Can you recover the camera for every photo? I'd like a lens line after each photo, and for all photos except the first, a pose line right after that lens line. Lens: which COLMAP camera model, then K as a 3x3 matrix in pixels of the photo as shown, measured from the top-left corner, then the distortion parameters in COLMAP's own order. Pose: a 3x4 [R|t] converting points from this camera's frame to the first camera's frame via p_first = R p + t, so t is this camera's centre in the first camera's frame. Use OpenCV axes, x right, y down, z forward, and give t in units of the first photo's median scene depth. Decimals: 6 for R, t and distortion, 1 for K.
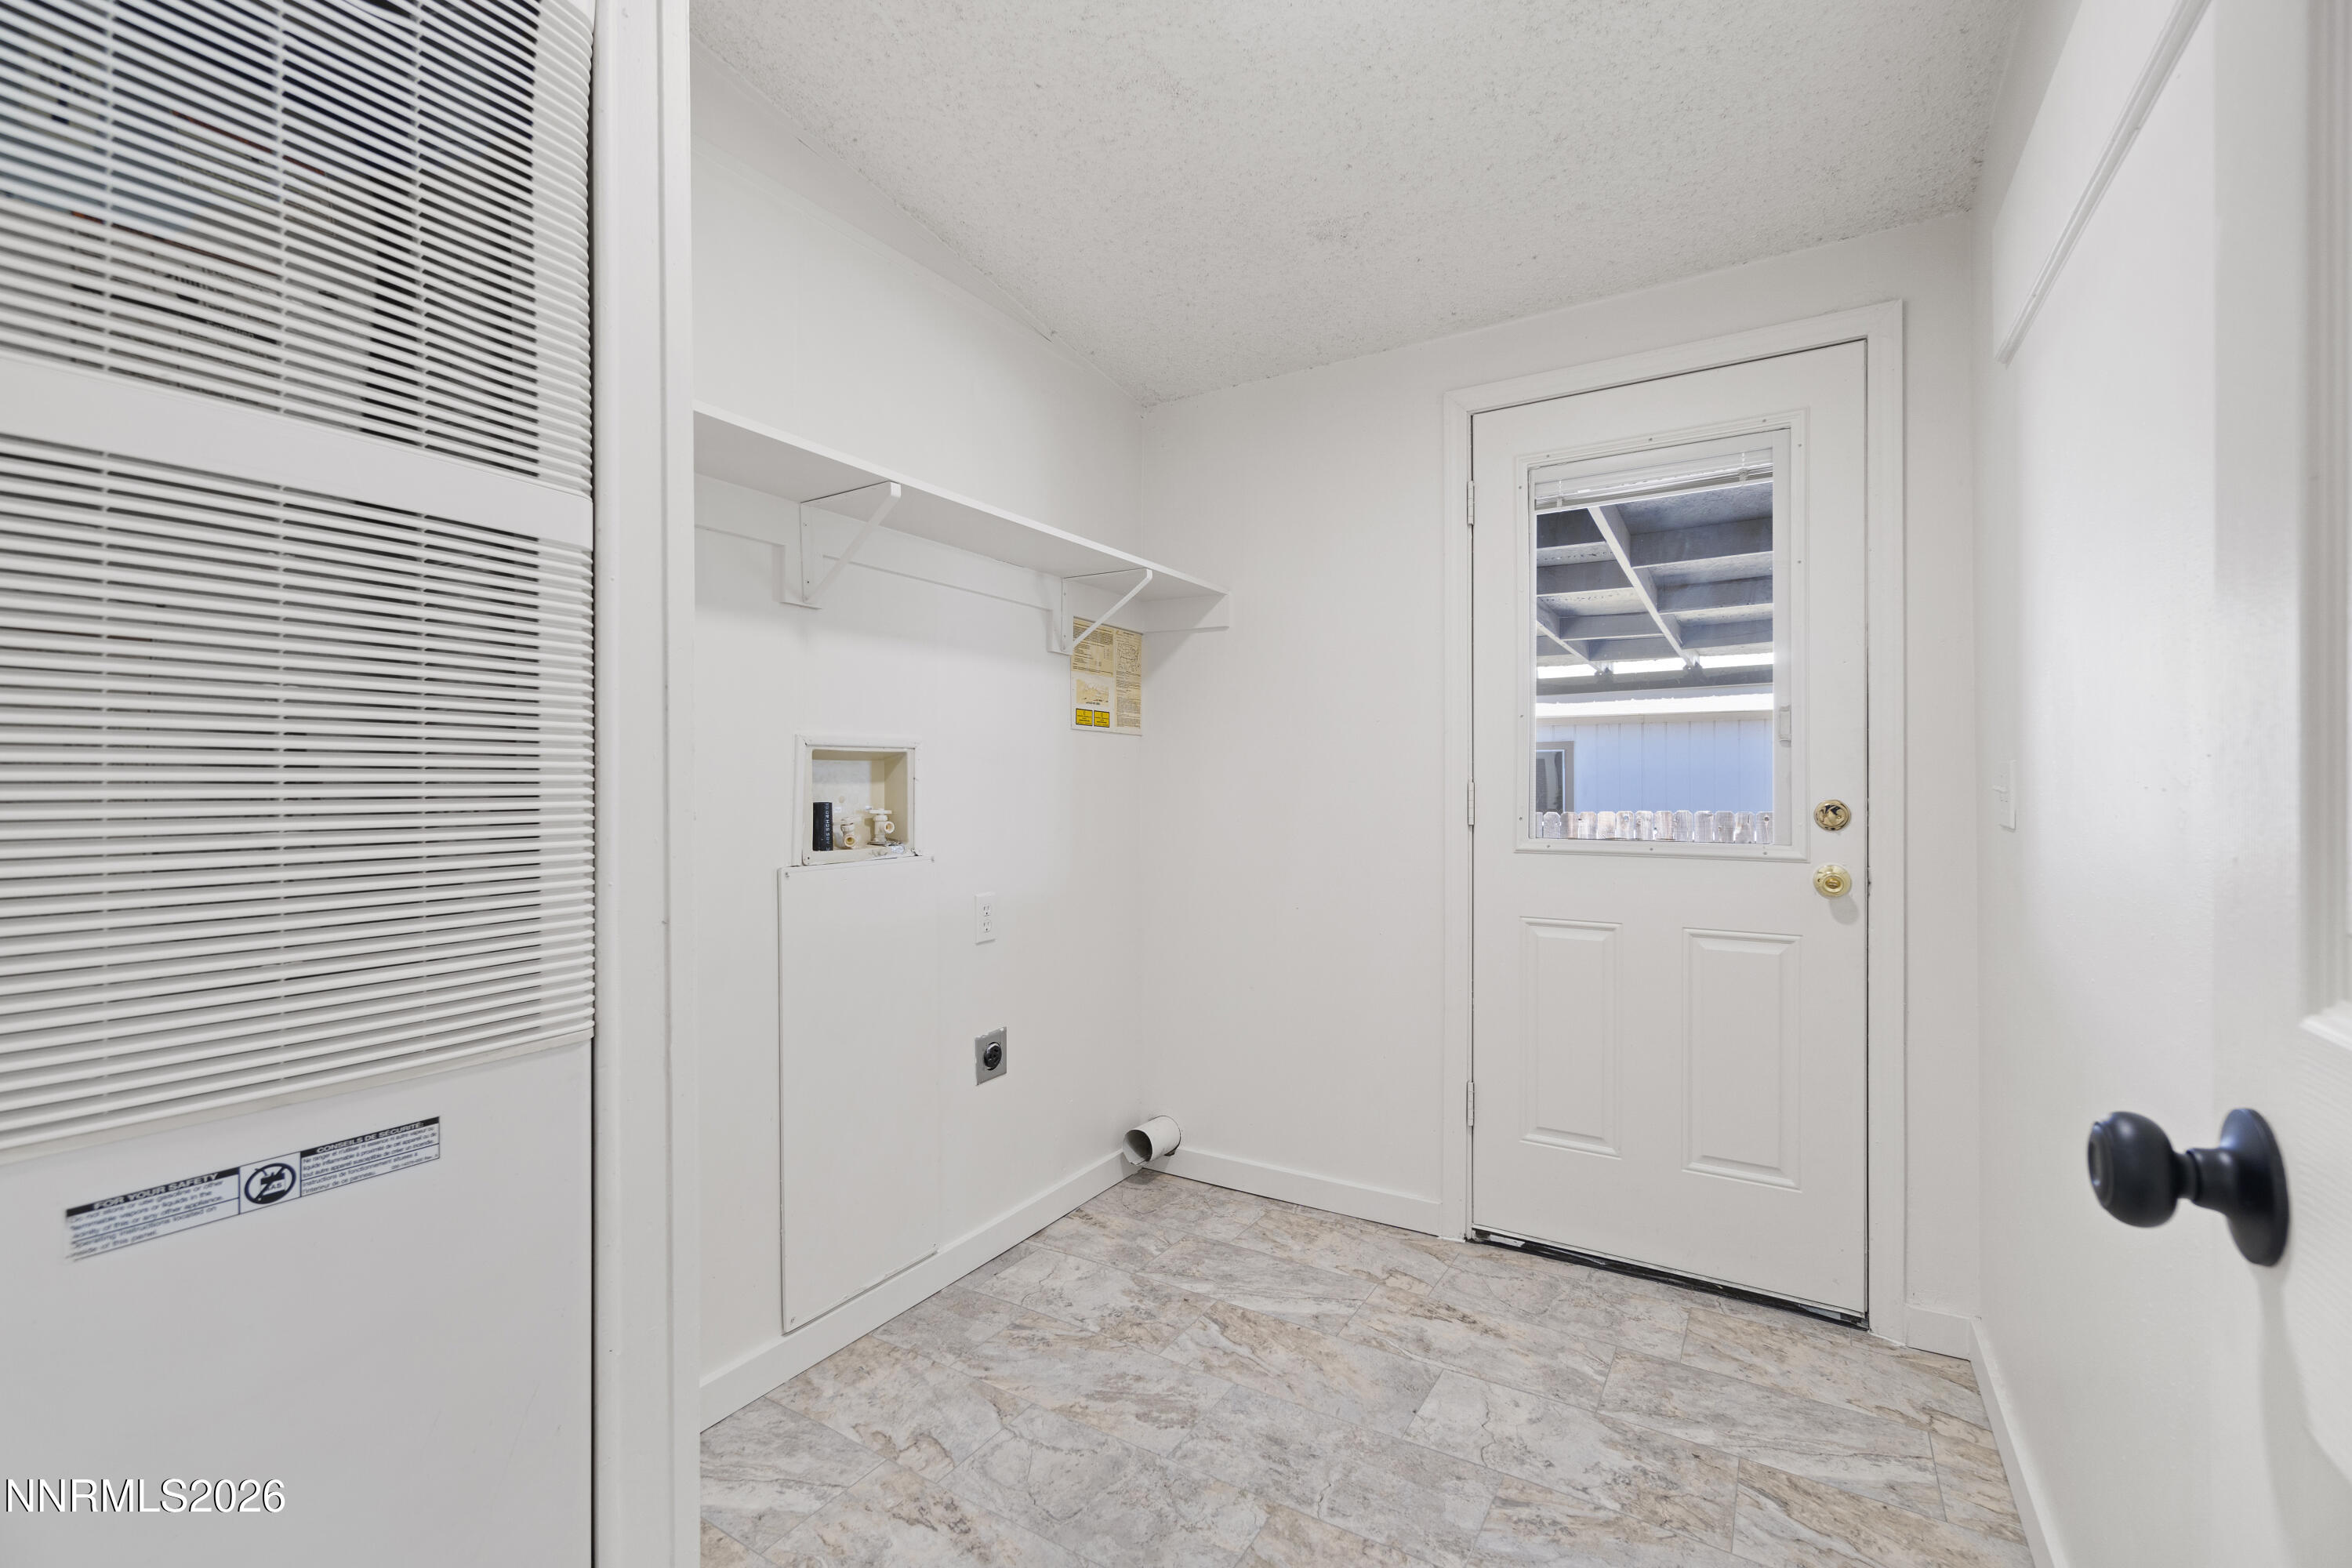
lens RADIAL K [[1007.7, 0, 1173.8], [0, 1007.7, 785.2], [0, 0, 1]] dist [0.000615, 0.000733]
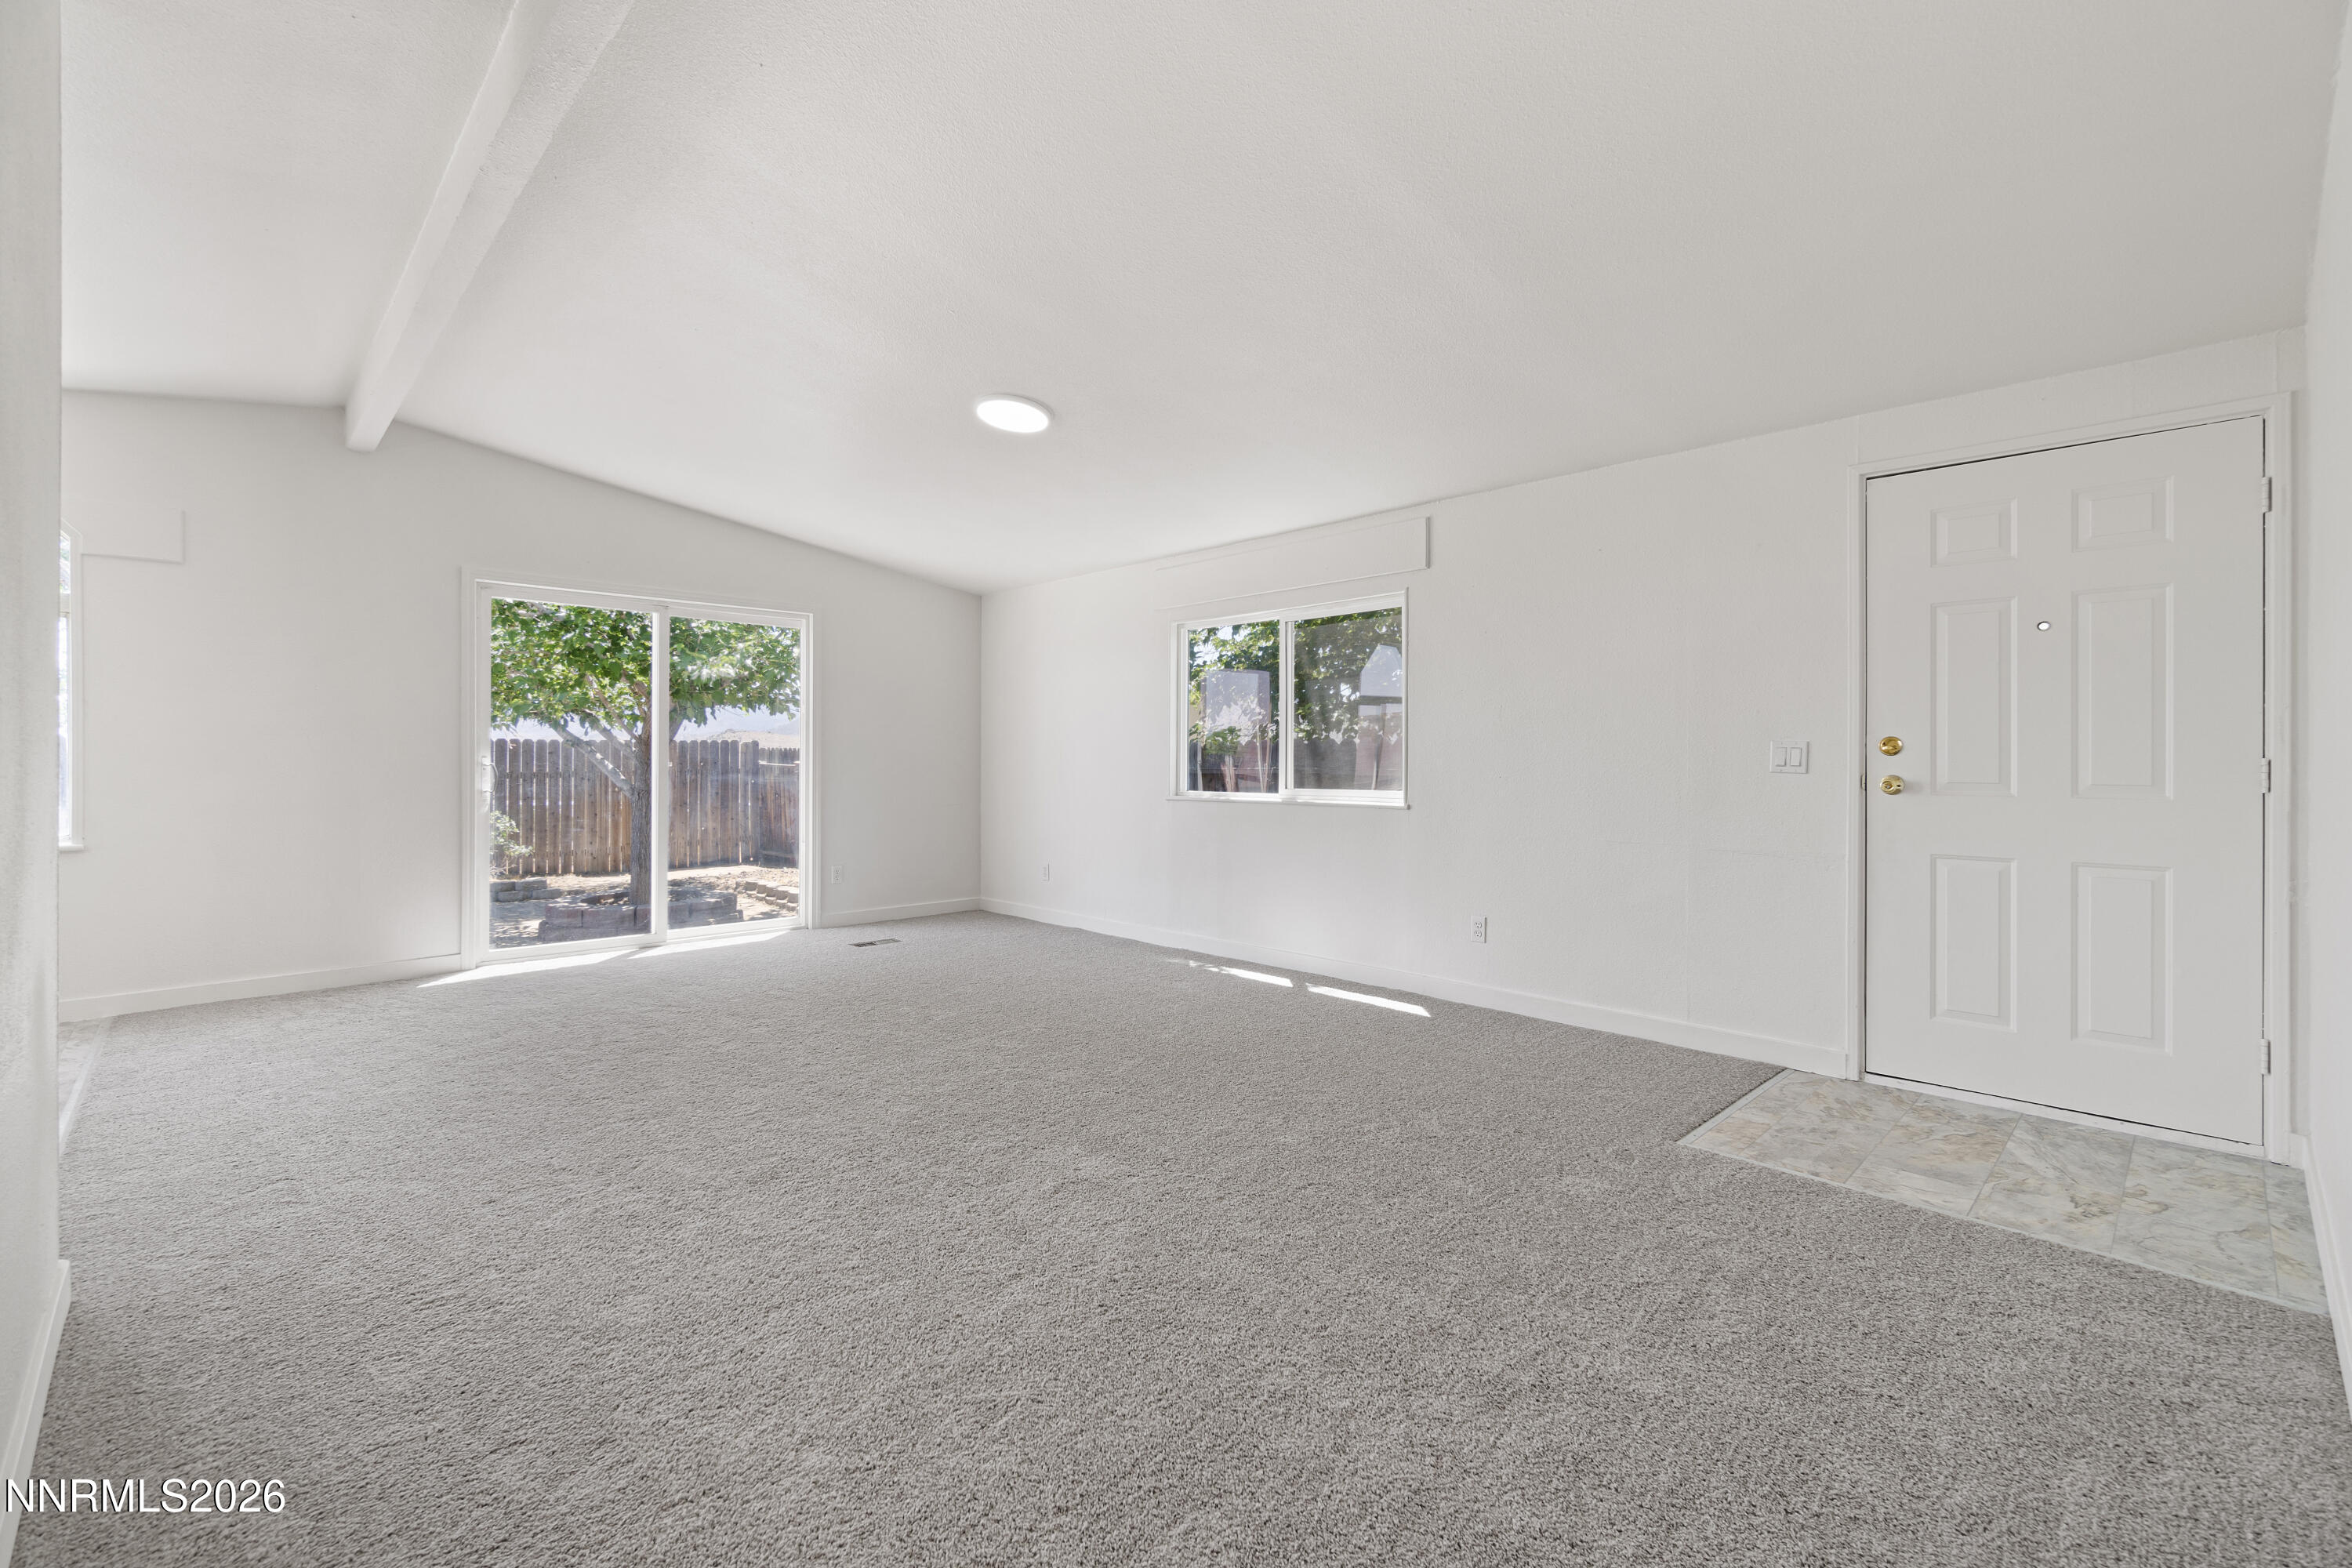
lens RADIAL K [[1007.7, 0, 1172.8], [0, 1007.7, 767.3], [0, 0, 1]] dist [0.000615, 0.000733]
pose [[-0.258186, 0.005407, -0.966080, 1.615796], [-0.001148, 0.999982, 0.005903, 0.021512], [0.966095, 0.002633, -0.258175, 0.290782]]
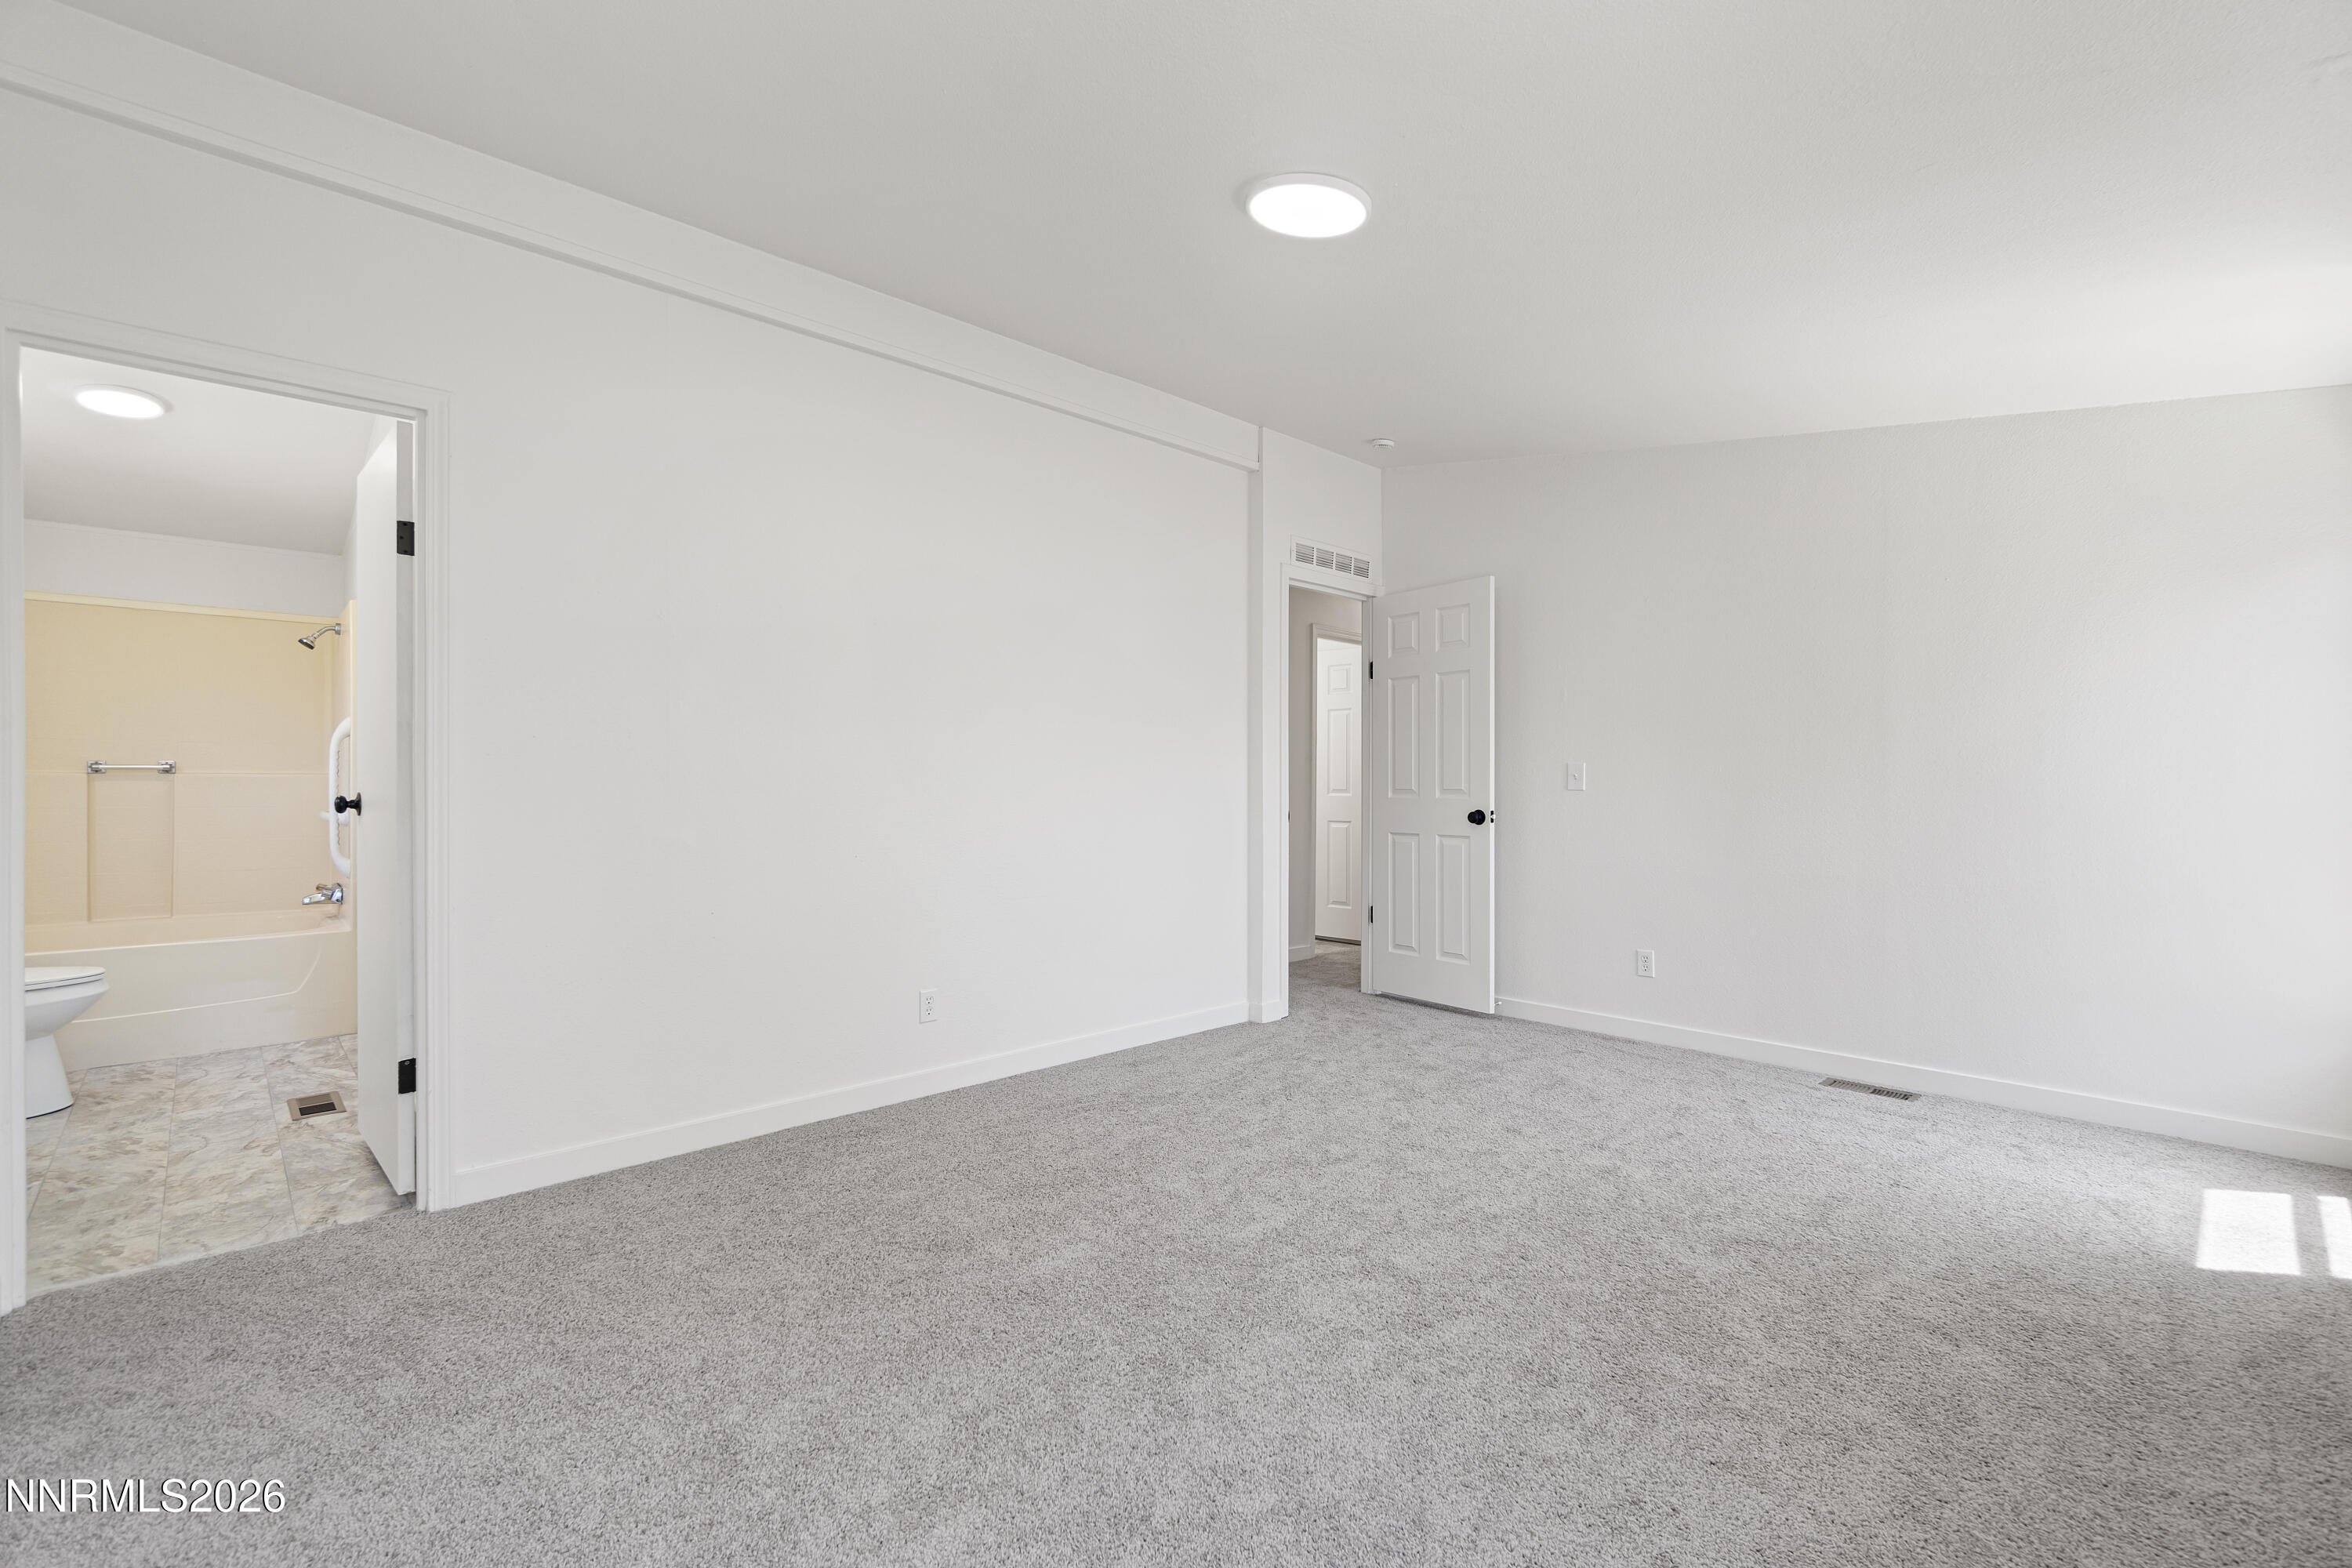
lens RADIAL K [[1007.7, 0, 1169.5], [0, 1007.7, 782.0], [0, 0, 1]] dist [0.000615, 0.000733]
pose [[-0.964407, -0.006667, 0.264337, -1.395565], [-0.005026, 0.999964, 0.006883, -0.015046], [-0.264373, 0.005310, -0.964406, 2.103259]]
